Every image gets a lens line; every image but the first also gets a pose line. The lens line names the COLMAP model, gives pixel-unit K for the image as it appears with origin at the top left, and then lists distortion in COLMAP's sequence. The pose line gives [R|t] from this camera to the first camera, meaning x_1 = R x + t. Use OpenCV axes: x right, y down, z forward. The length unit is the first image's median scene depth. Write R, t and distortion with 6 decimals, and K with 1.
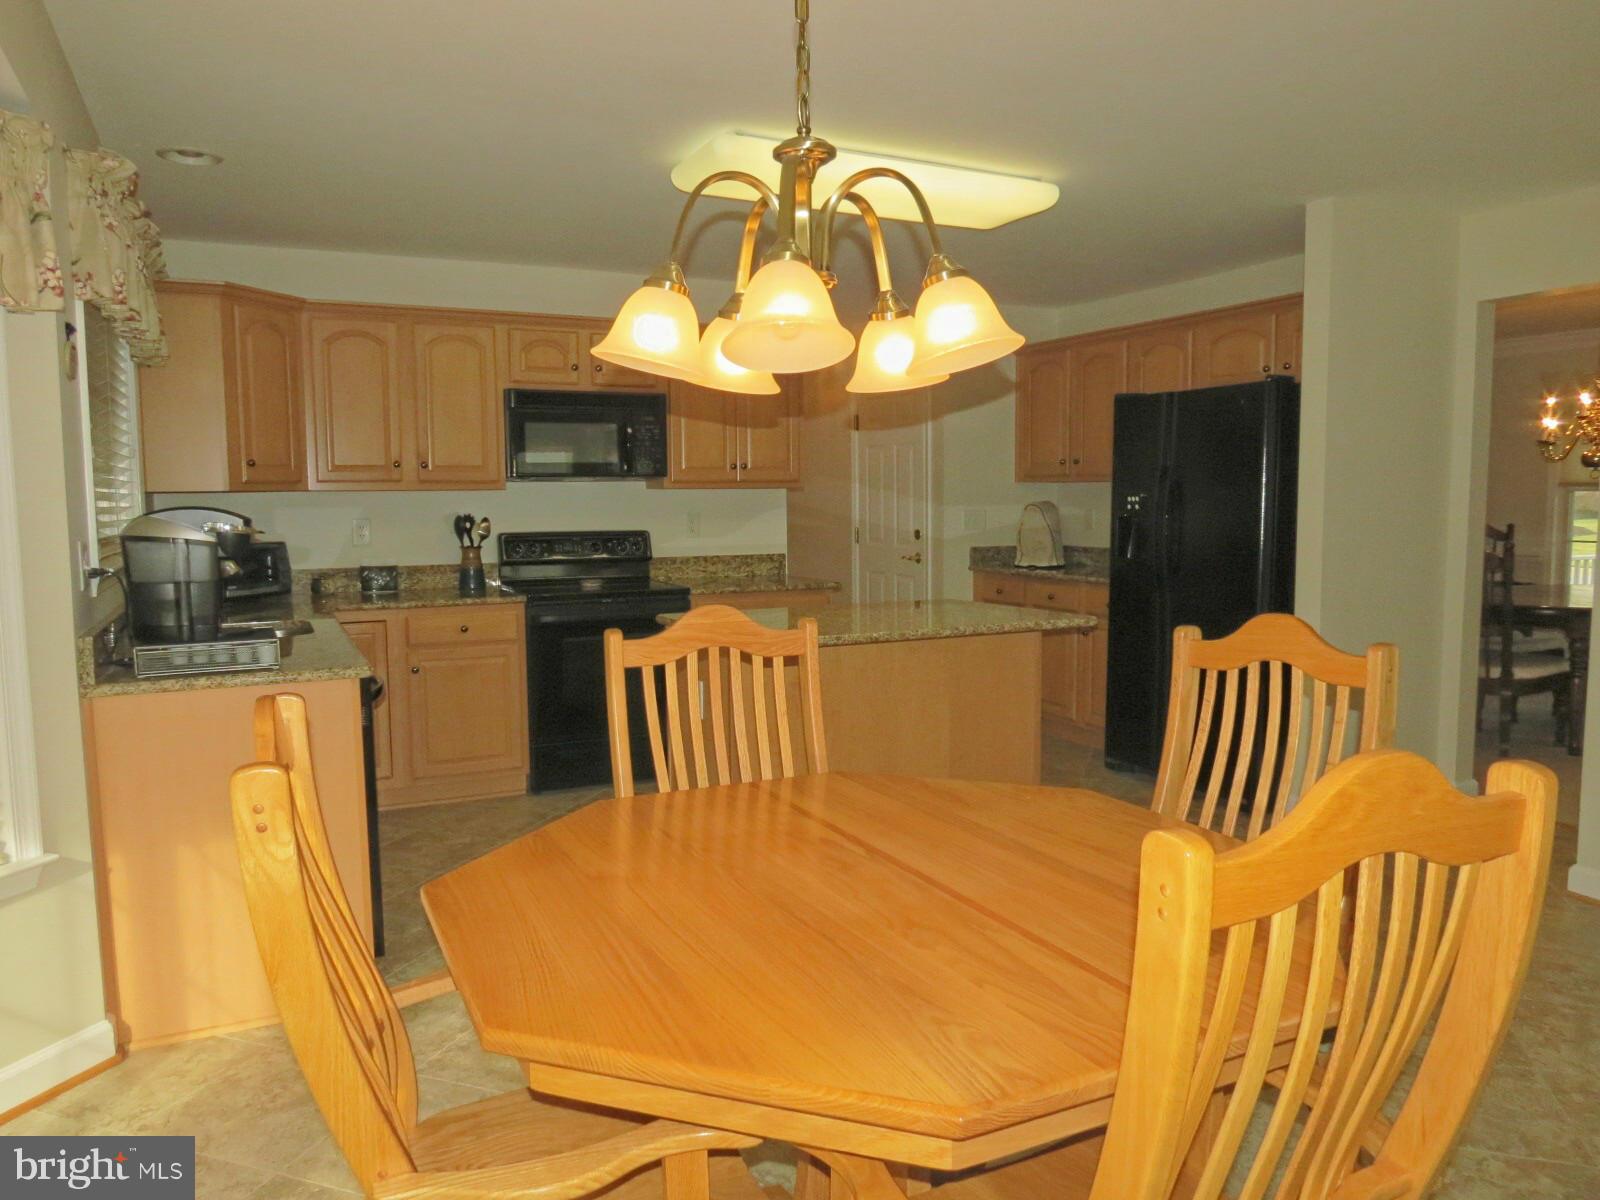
lens RADIAL K [[1126.7, 0, 787.0], [0, 1126.7, 602.8], [0, 0, 1]] dist [-0.035008, 0.003794]
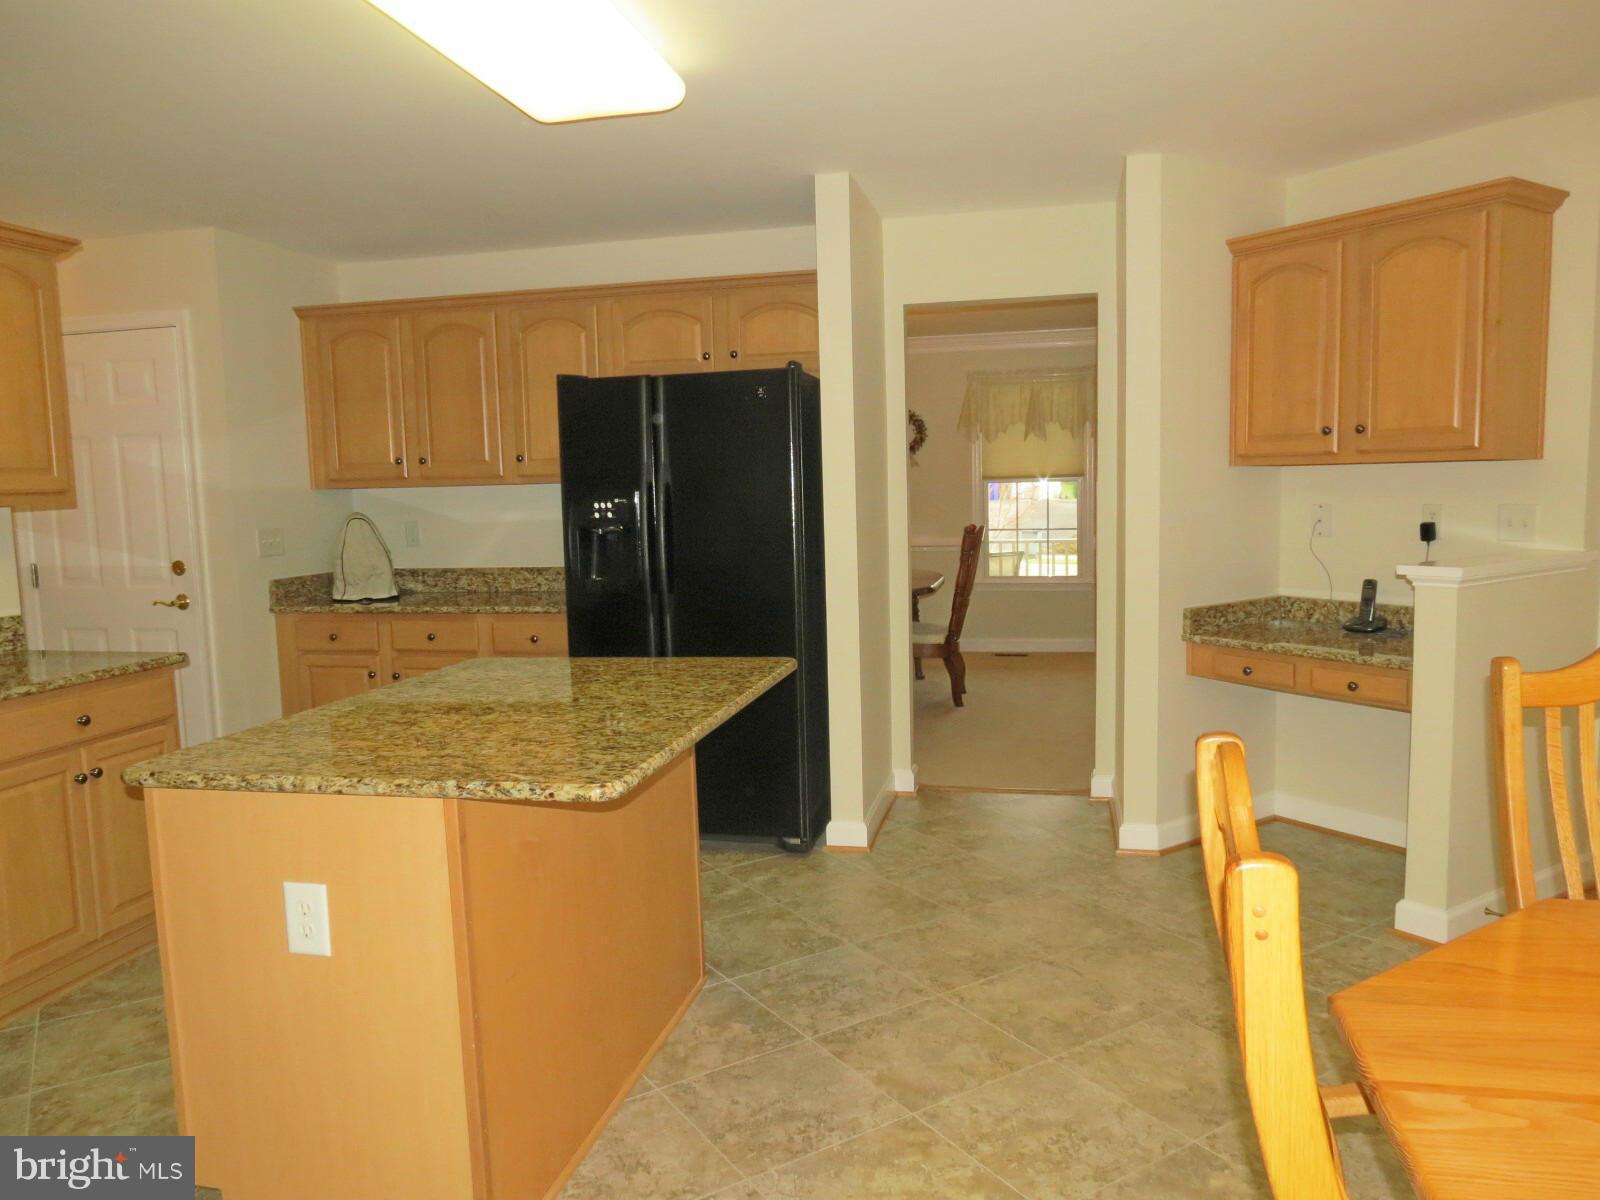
lens RADIAL K [[1126.7, 0, 787.0], [0, 1126.7, 602.8], [0, 0, 1]] dist [-0.035008, 0.003794]
pose [[0.629827, -0.090337, 0.771465, -0.228685], [0.095003, 0.994716, 0.038919, -0.040258], [-0.770904, 0.048779, 0.635081, 0.374489]]
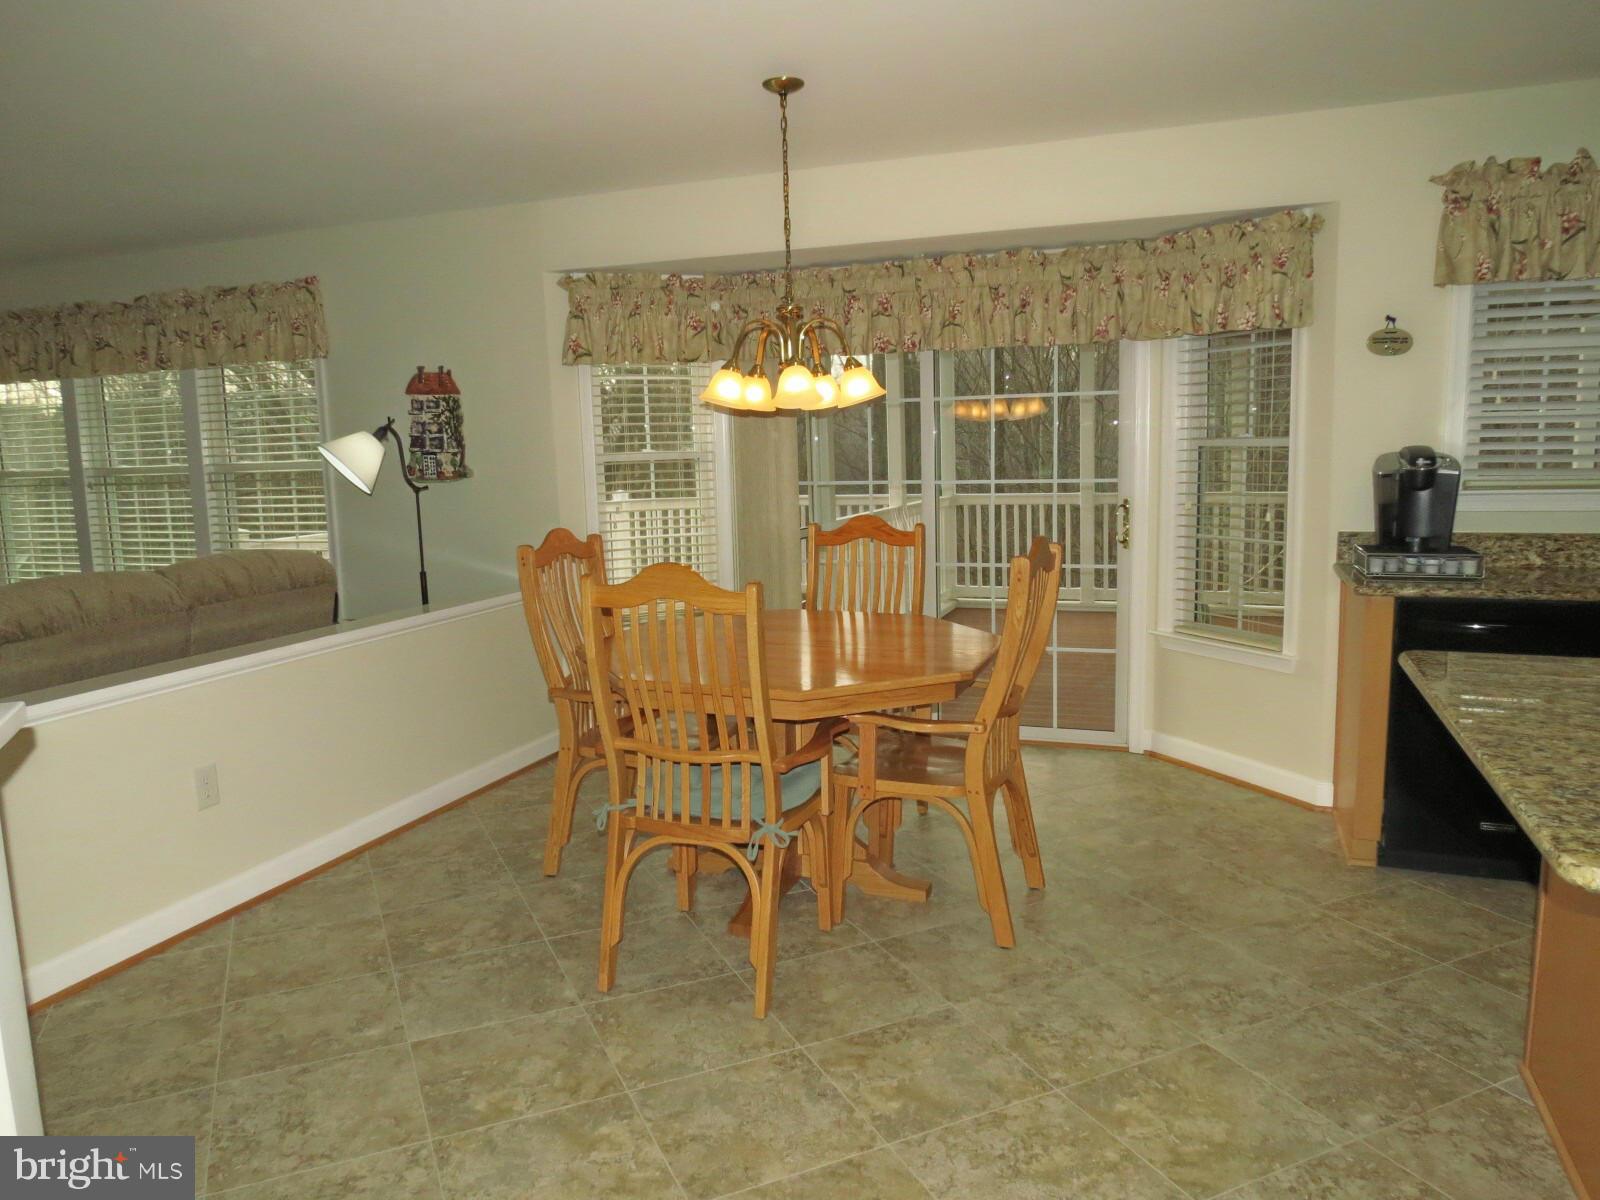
lens RADIAL K [[1126.7, 0, 787.0], [0, 1126.7, 602.8], [0, 0, 1]] dist [-0.035008, 0.003794]
pose [[-0.726686, 0.123423, -0.675792, 0.476379], [-0.033959, 0.976072, 0.214781, -0.085953], [0.686130, 0.179028, -0.705106, 0.772952]]
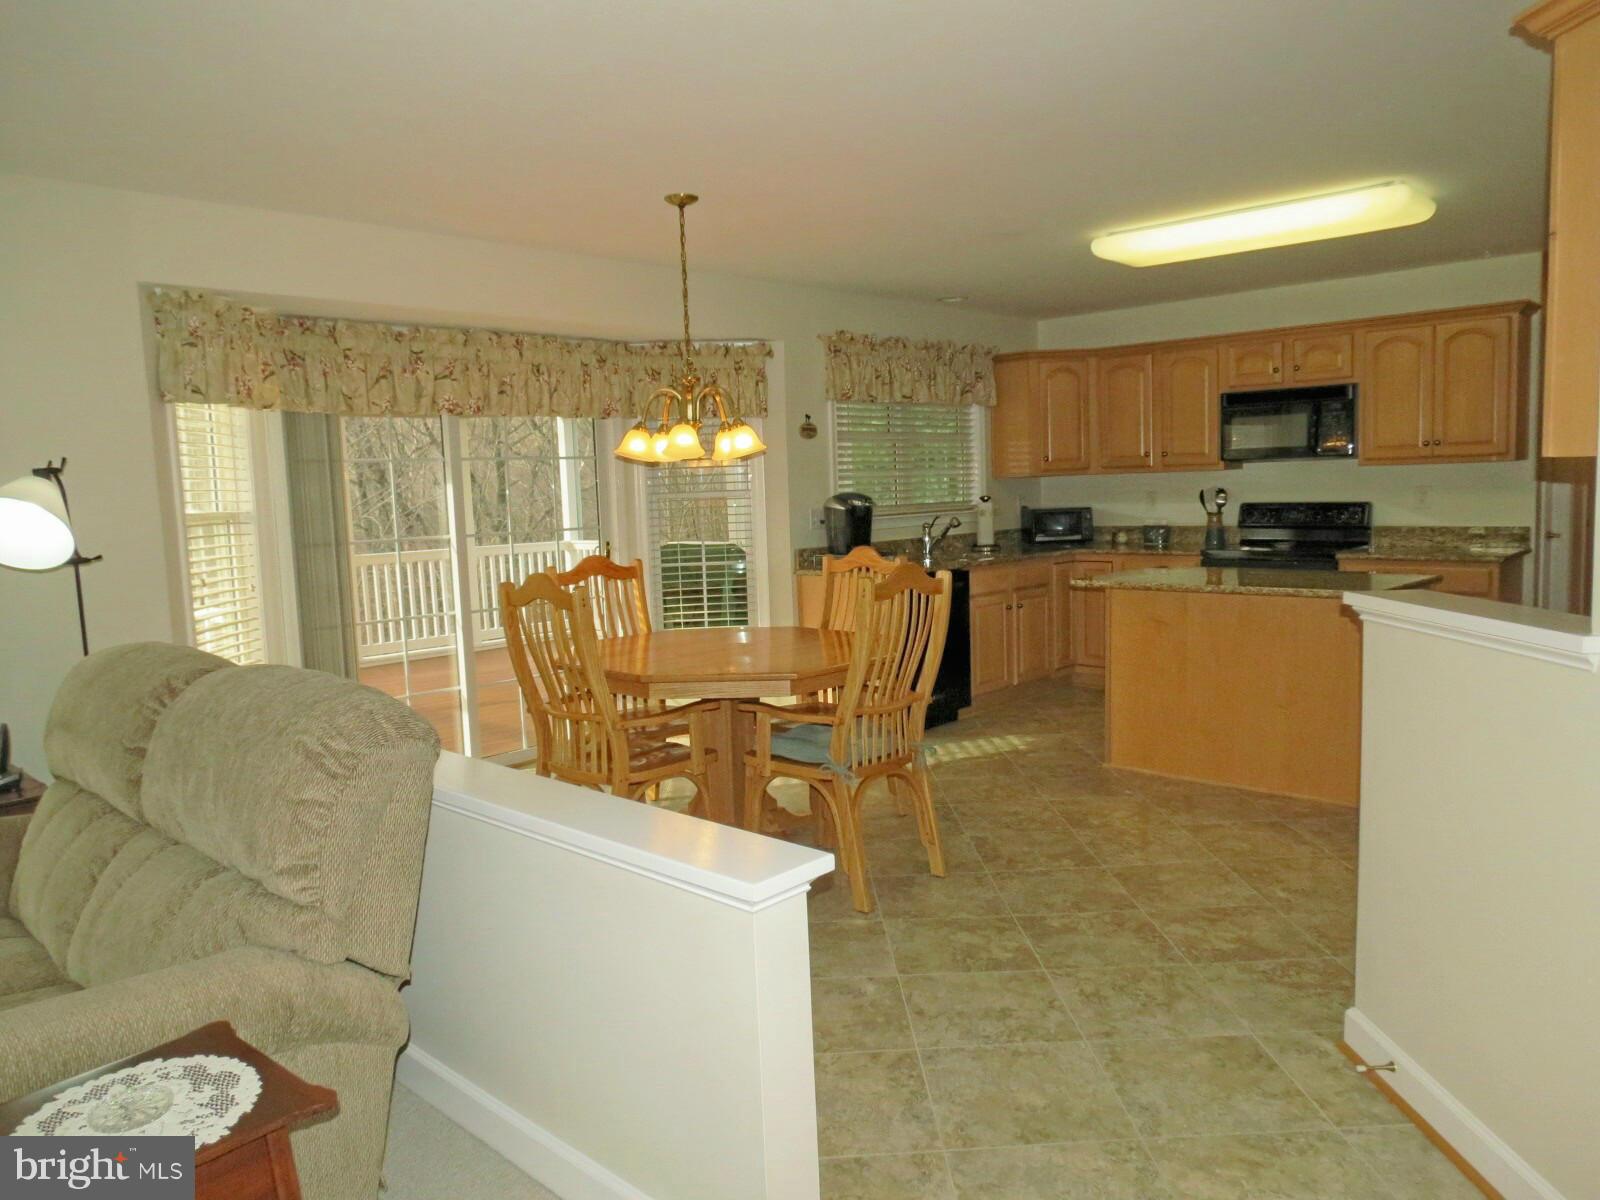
lens RADIAL K [[1133.3, 0, 809.8], [0, 1133.3, 601.4], [0, 0, 1]] dist [-0.008913, -0.002083]
pose [[0.361270, 0.094616, -0.927648, 0.810546], [-0.057552, 0.995205, 0.079093, -0.024680], [0.930683, 0.024814, 0.364983, 0.070412]]
